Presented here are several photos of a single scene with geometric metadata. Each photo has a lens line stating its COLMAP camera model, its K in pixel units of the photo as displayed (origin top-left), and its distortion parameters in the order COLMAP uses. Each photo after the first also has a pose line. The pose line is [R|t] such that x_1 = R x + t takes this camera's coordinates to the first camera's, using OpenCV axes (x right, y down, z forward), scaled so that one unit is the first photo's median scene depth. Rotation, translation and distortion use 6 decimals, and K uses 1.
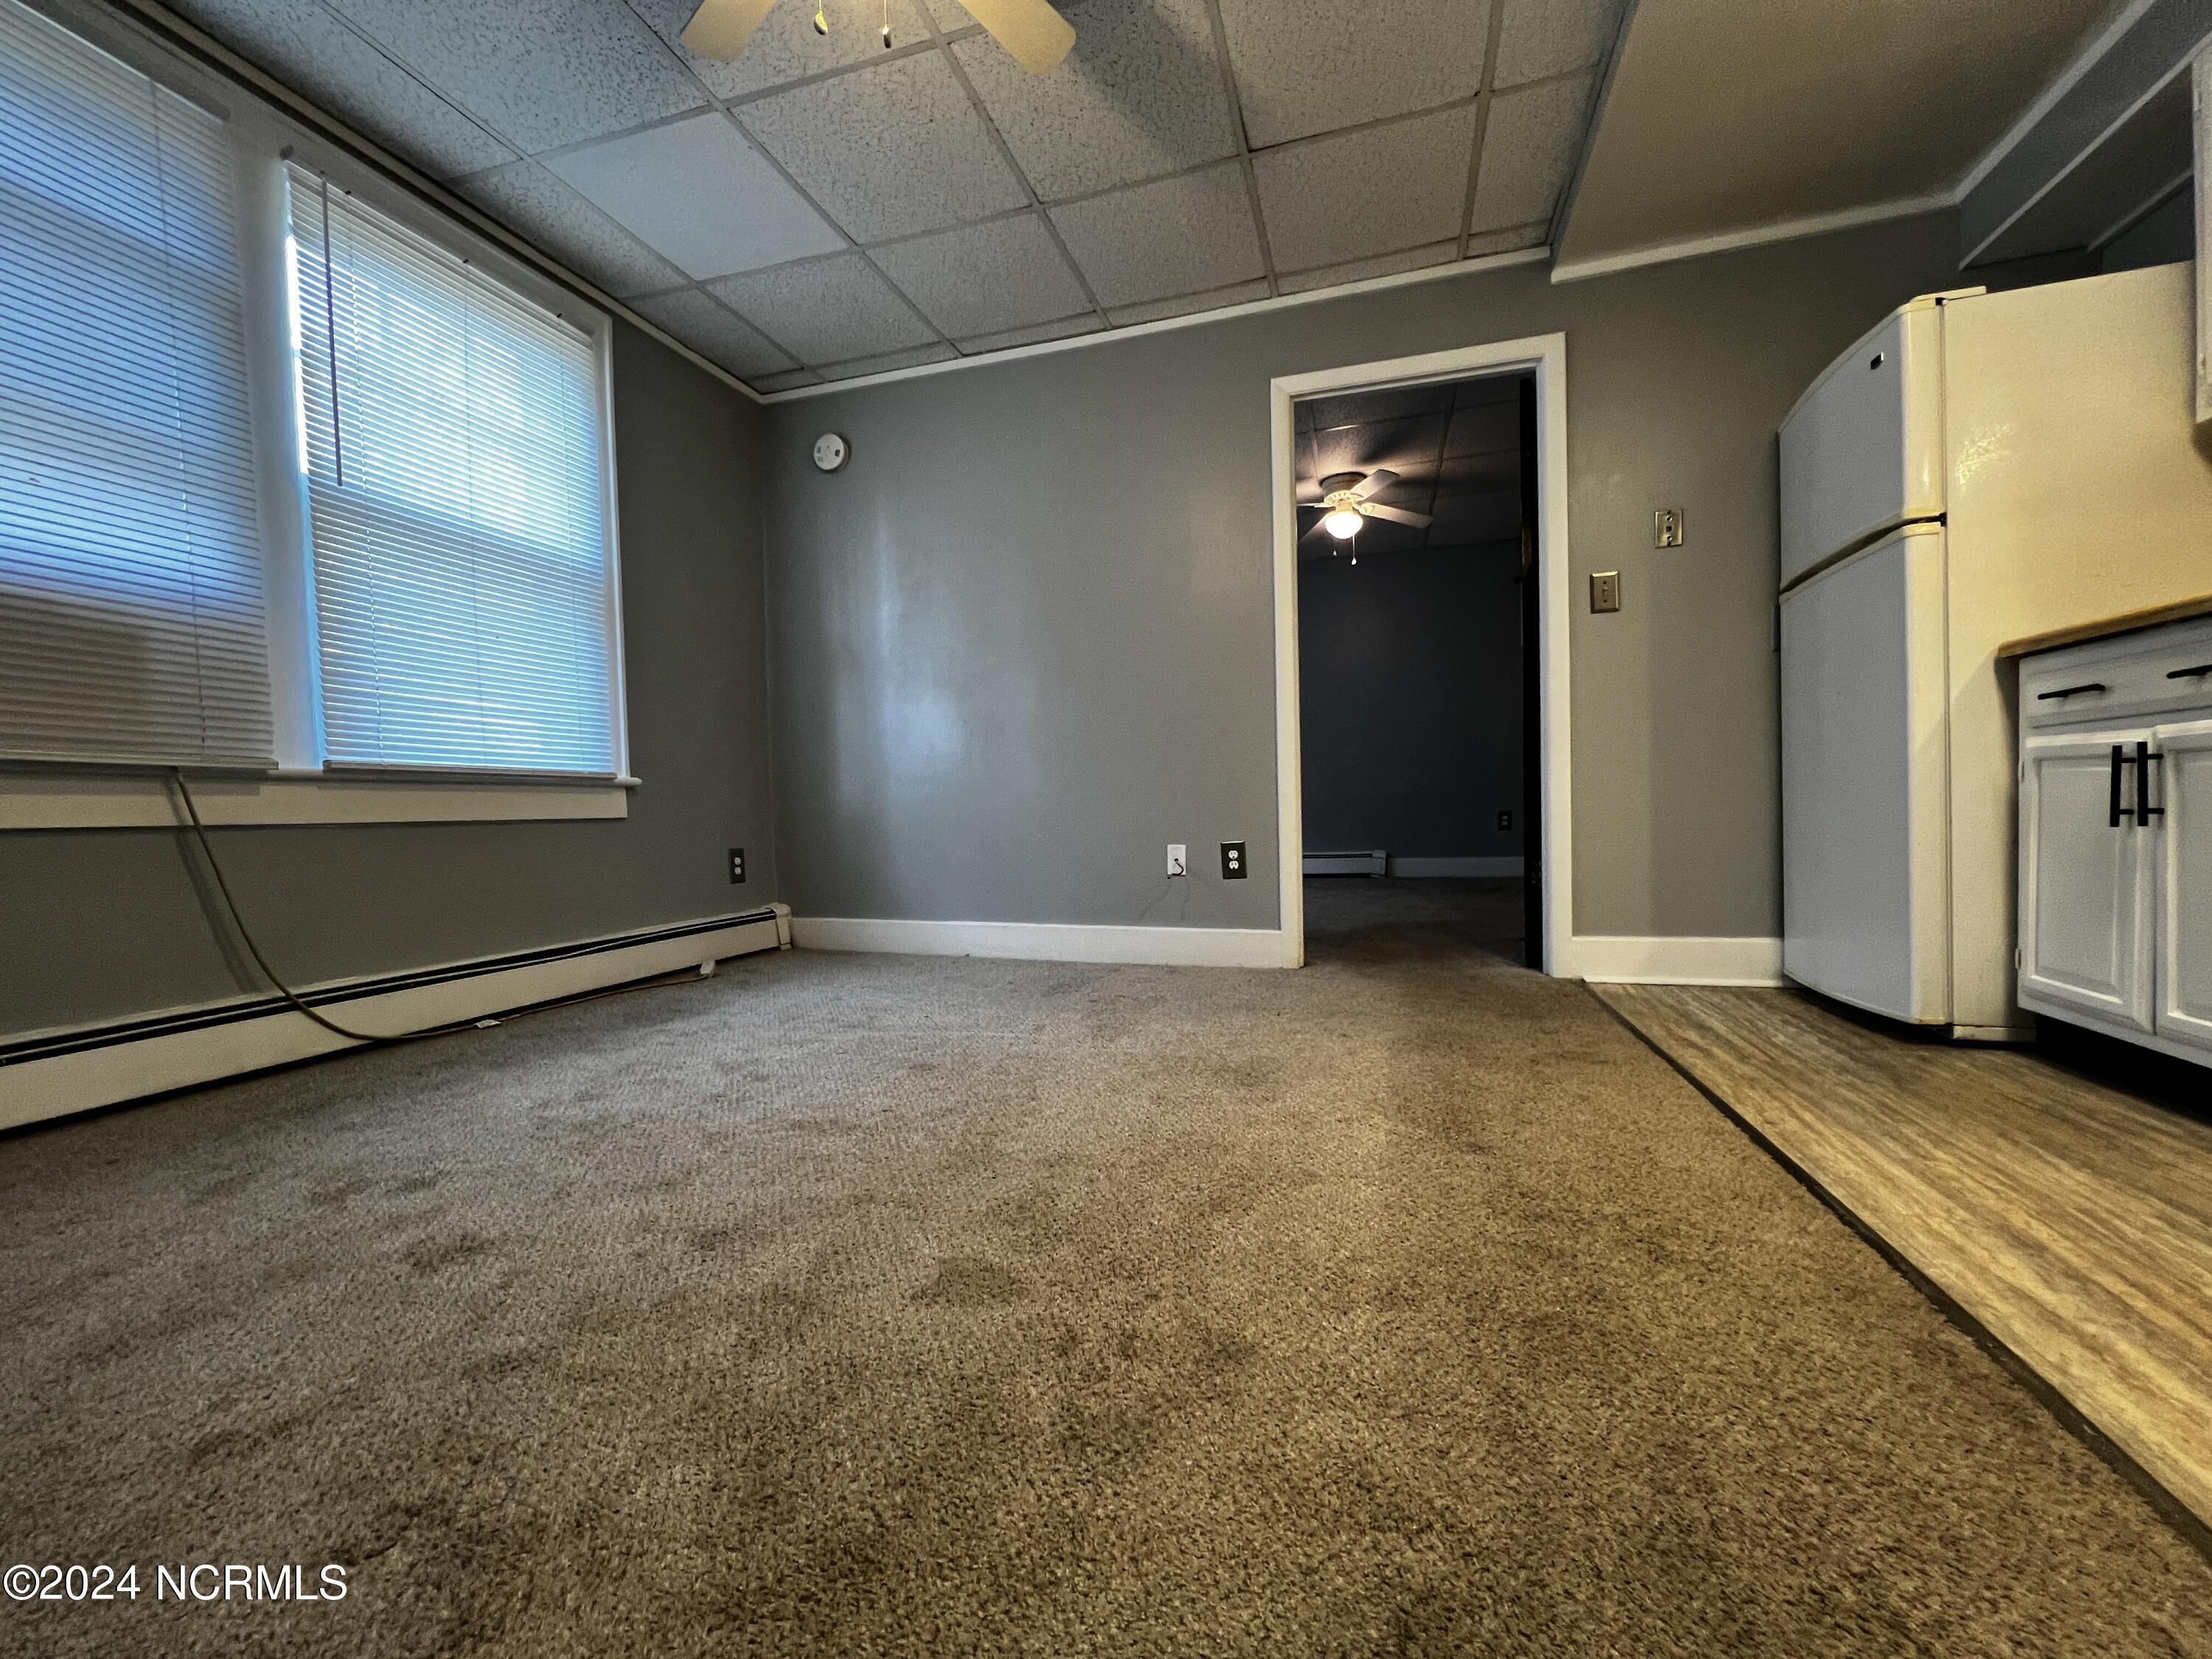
lens RADIAL K [[891.6, 0, 1106.0], [0, 891.6, 829.5], [0, 0, 1]] dist [-0.002584, 0.000014]
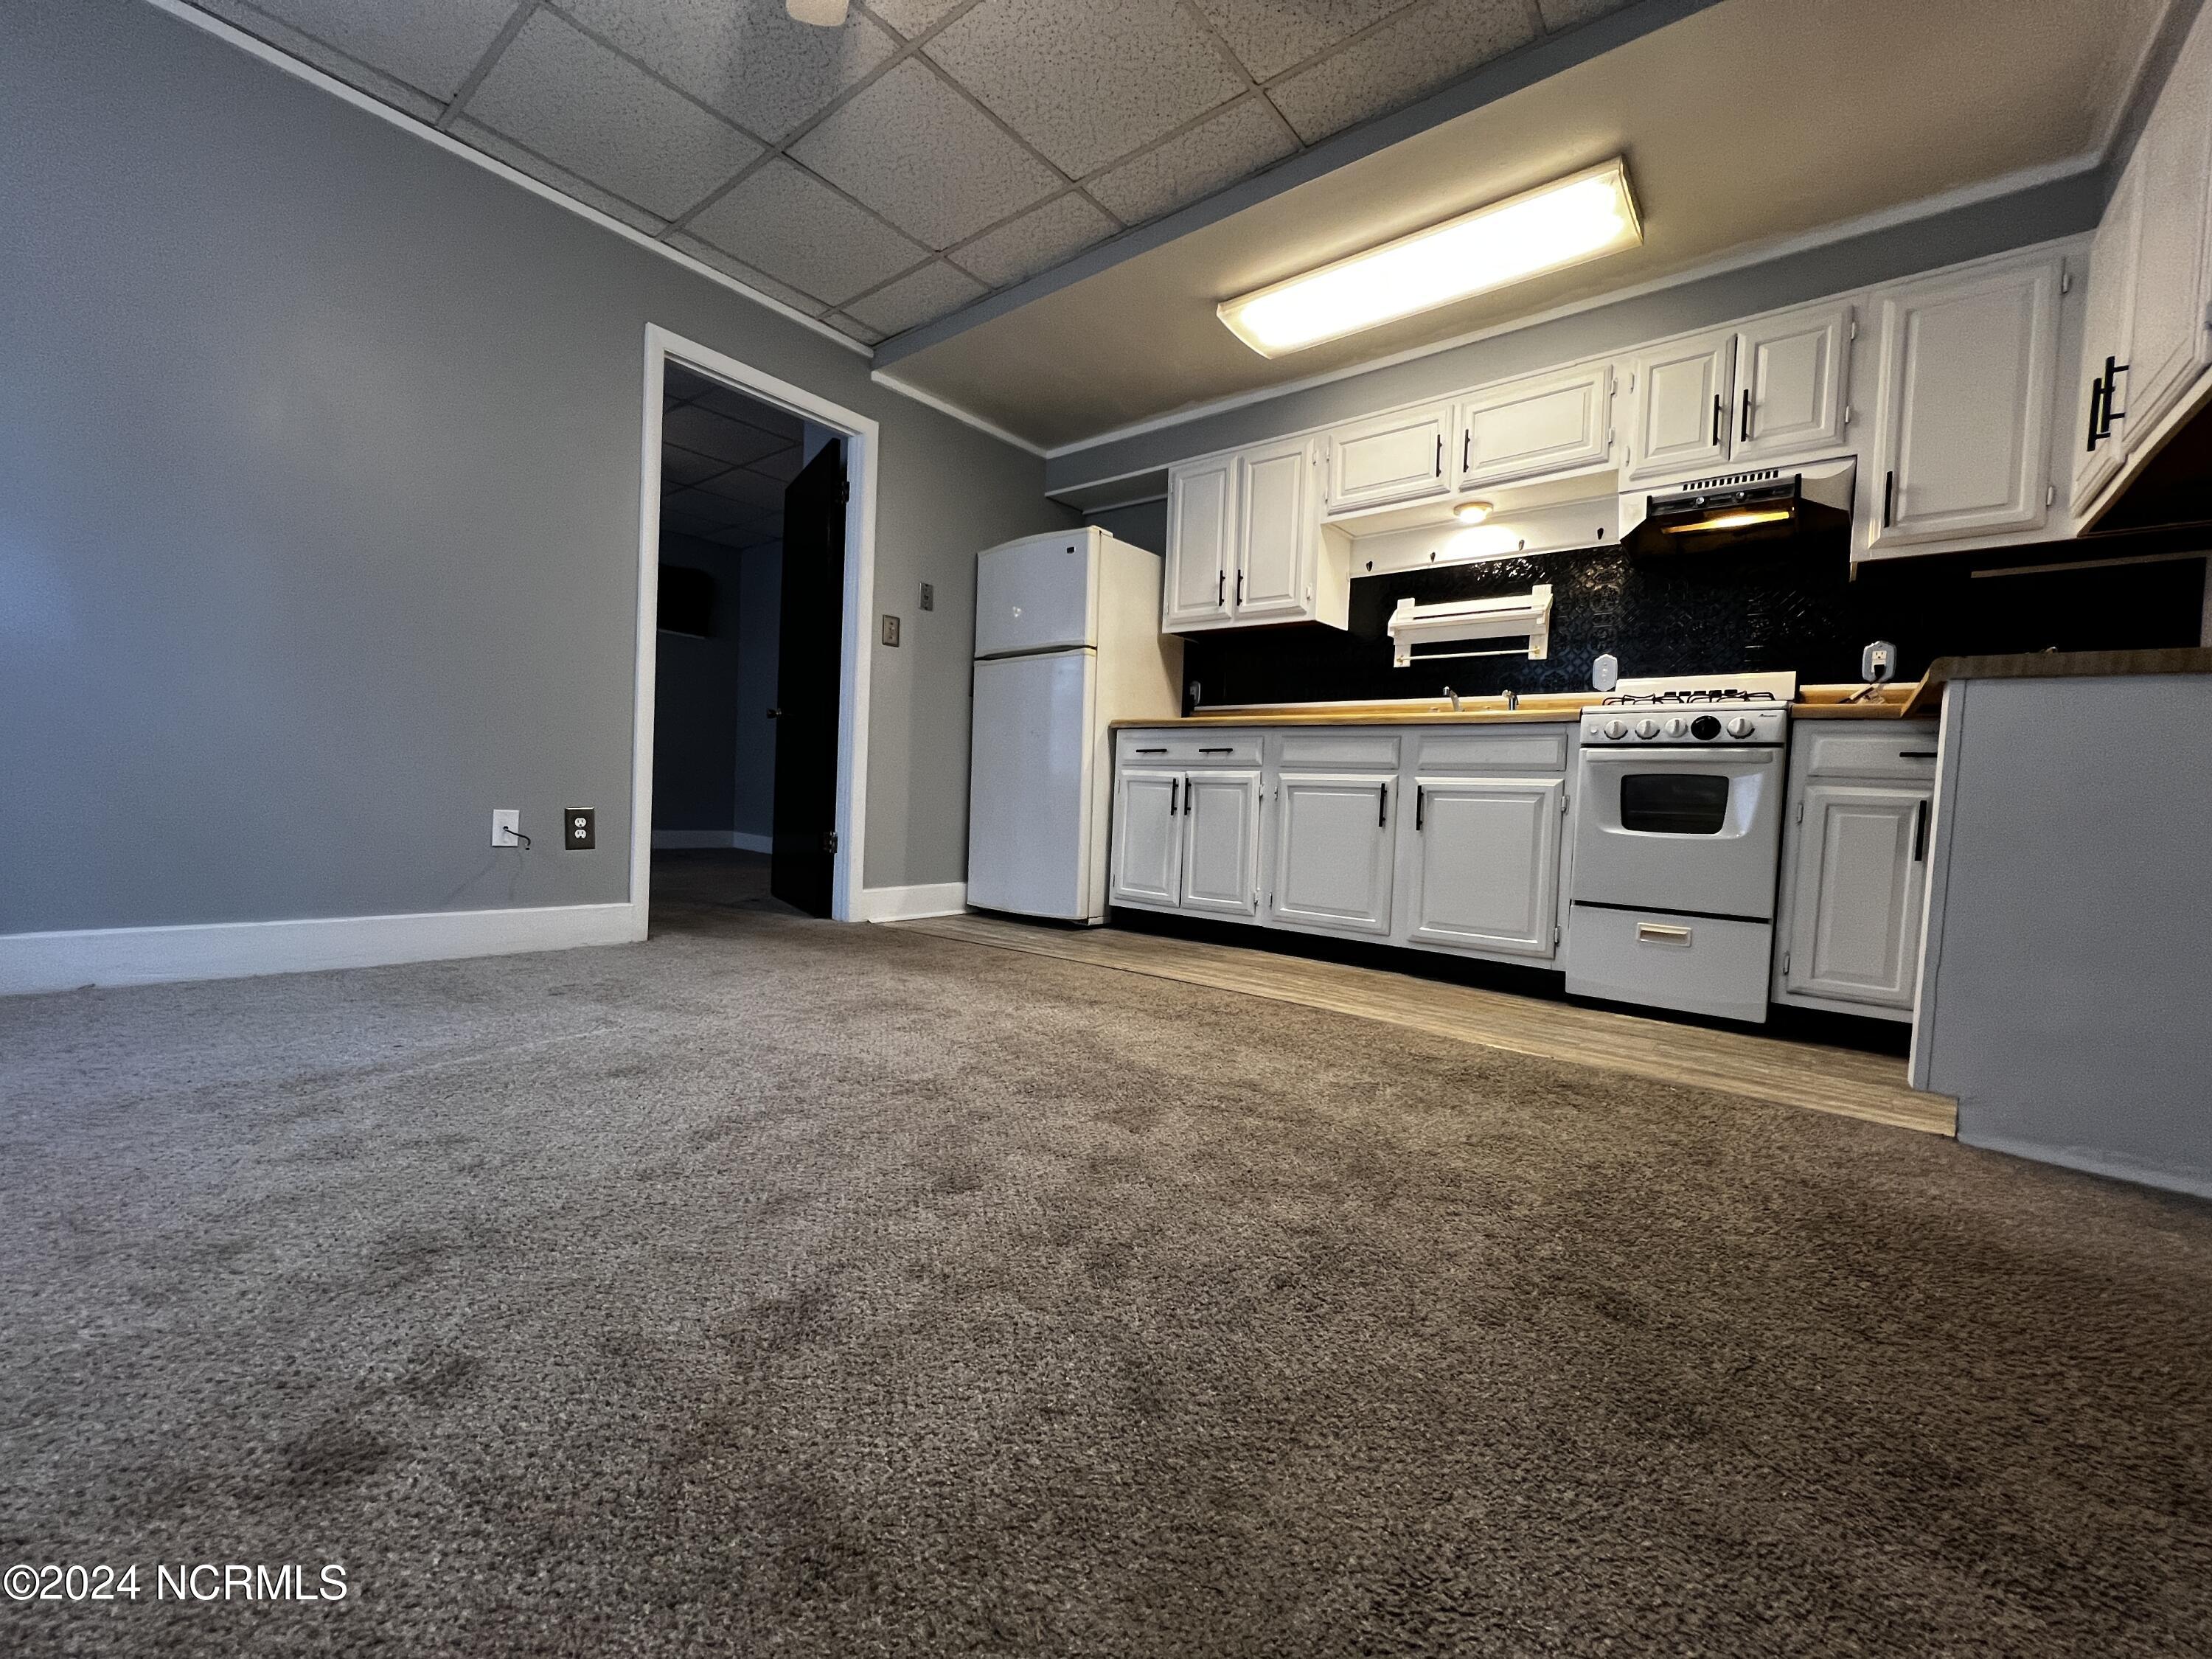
lens RADIAL K [[891.6, 0, 1106.0], [0, 891.6, 829.5], [0, 0, 1]] dist [-0.002584, 0.000014]
pose [[0.367080, 0.006868, 0.930164, -0.900002], [-0.031850, 0.999479, 0.005190, 0.024084], [-0.929644, -0.031531, 0.367107, 0.314610]]
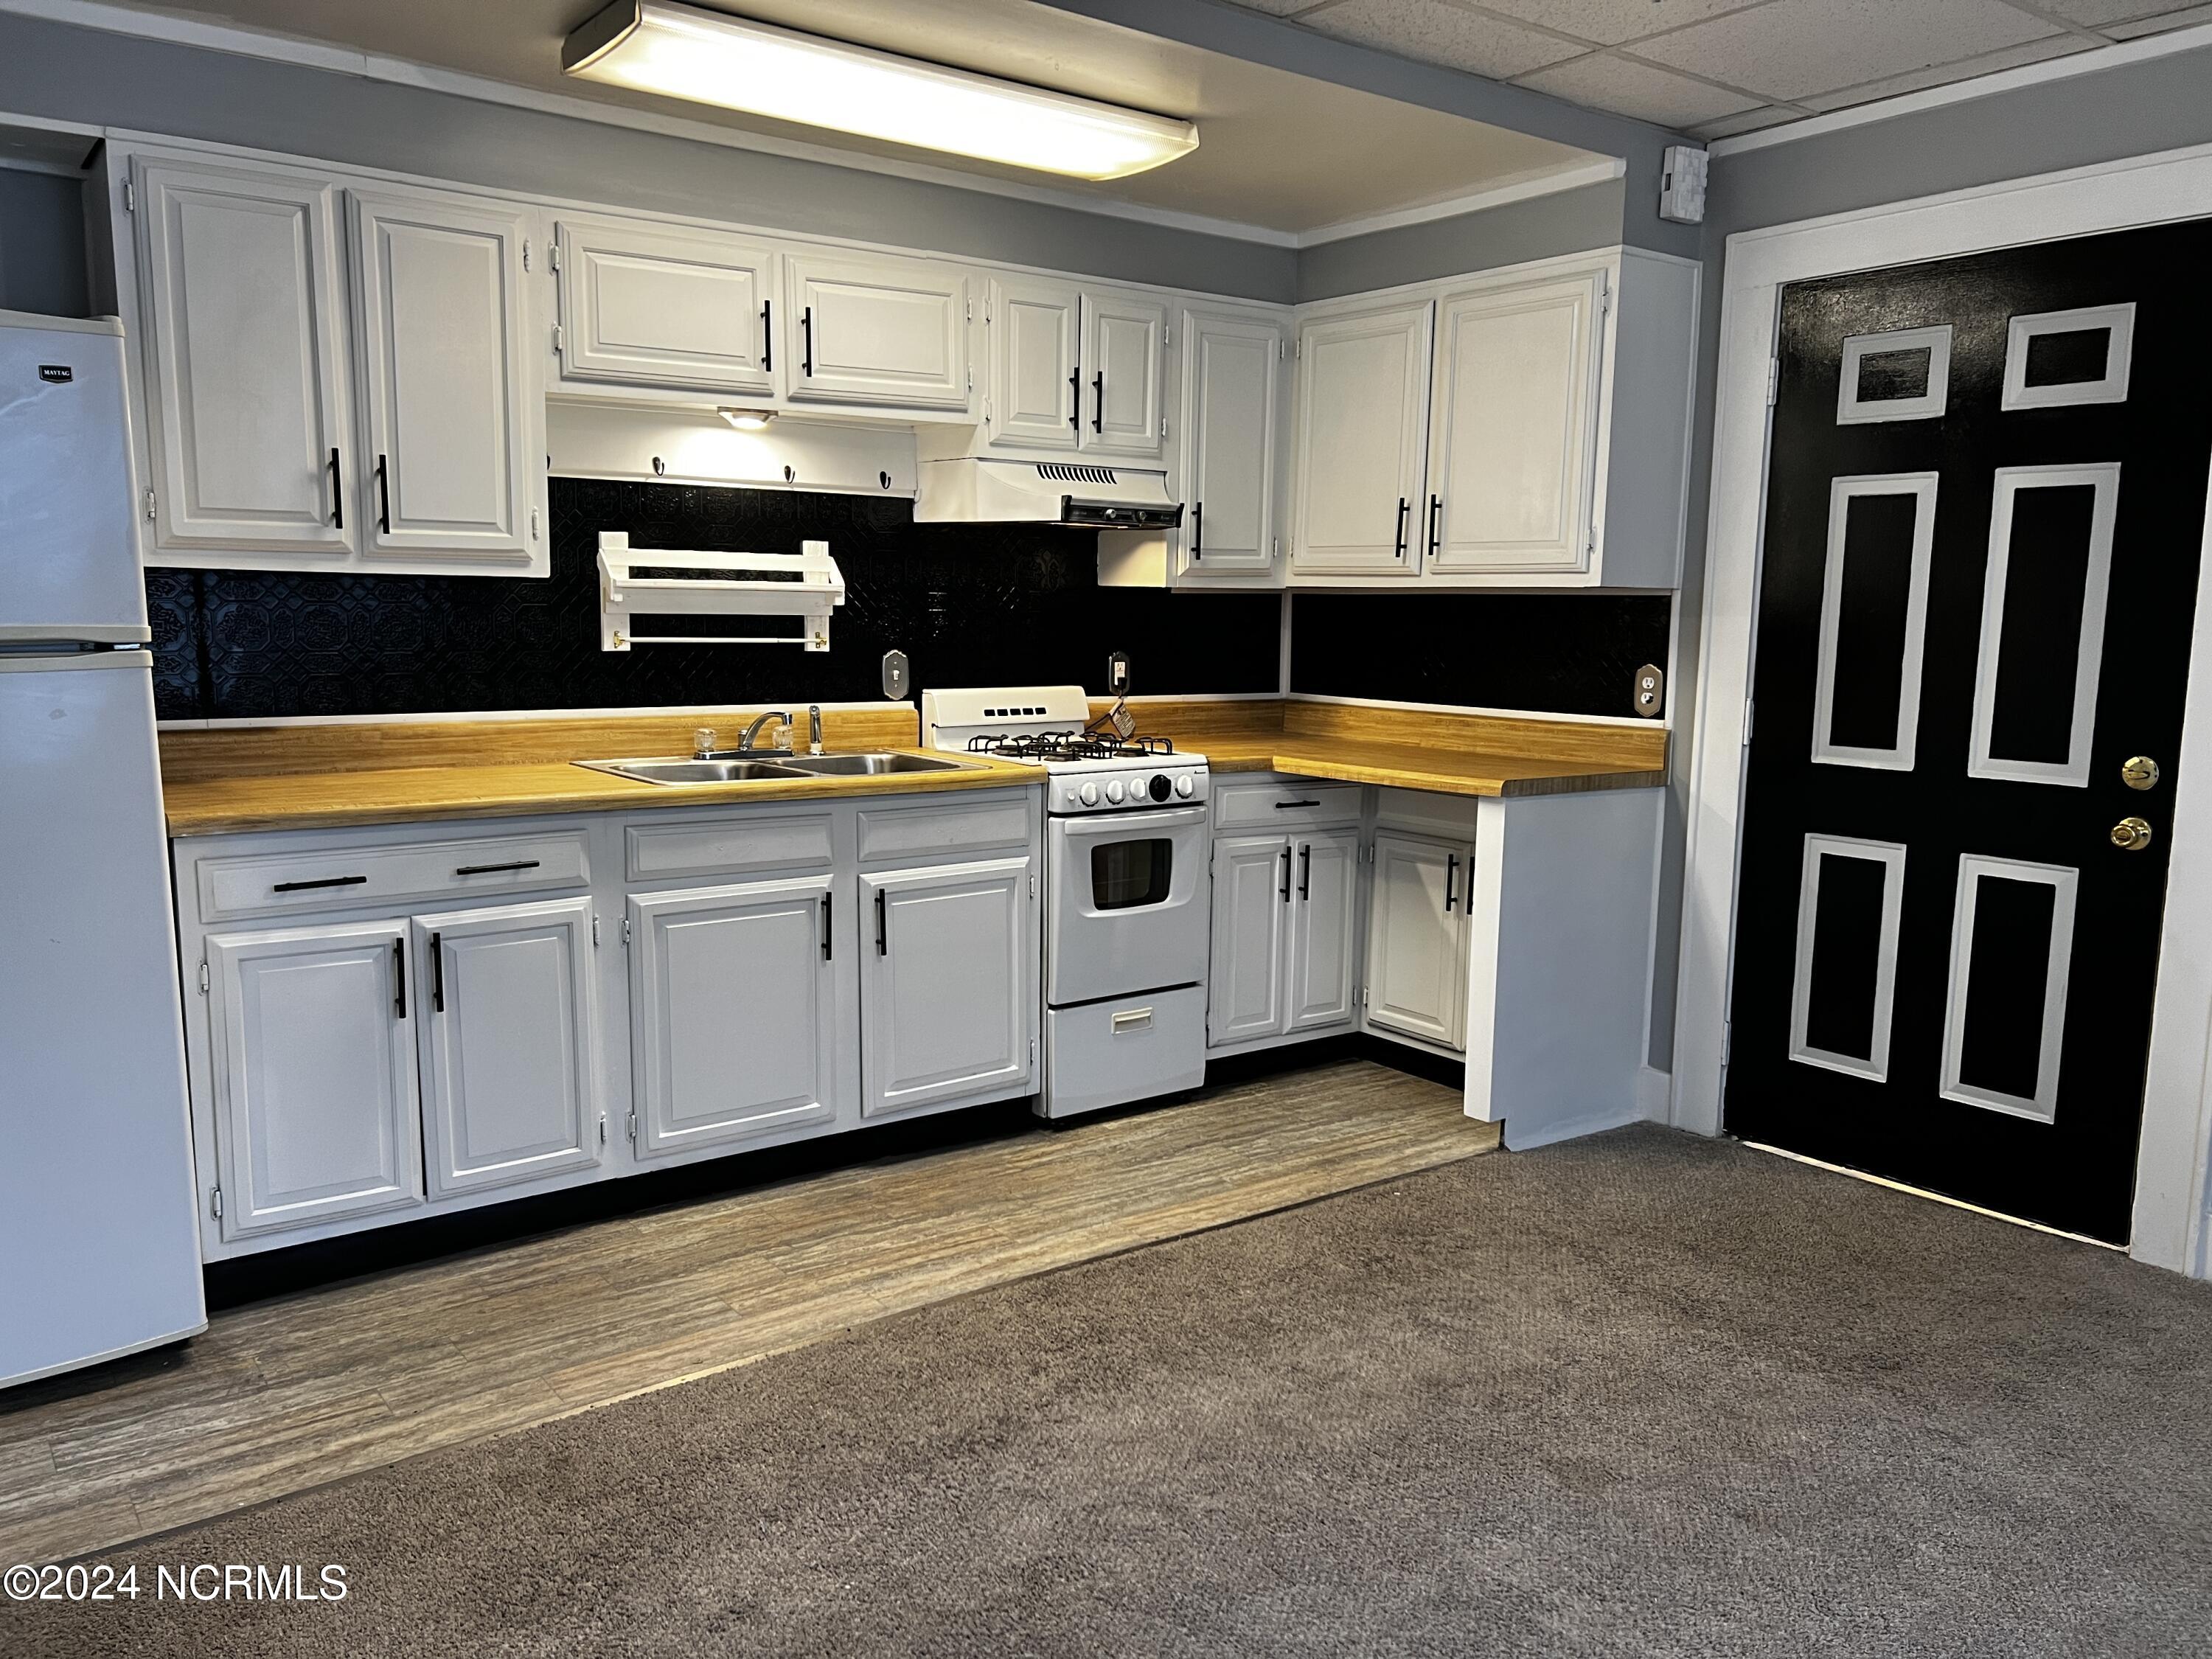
lens RADIAL K [[1663.7, 0, 1106.0], [0, 1663.7, 829.5], [0, 0, 1]] dist [0.051086, -0.003468]
pose [[-0.813791, -0.063665, 0.577661, -0.545555], [0.020757, 0.990163, 0.138368, -0.423086], [-0.580788, 0.124593, -0.804464, 1.877133]]
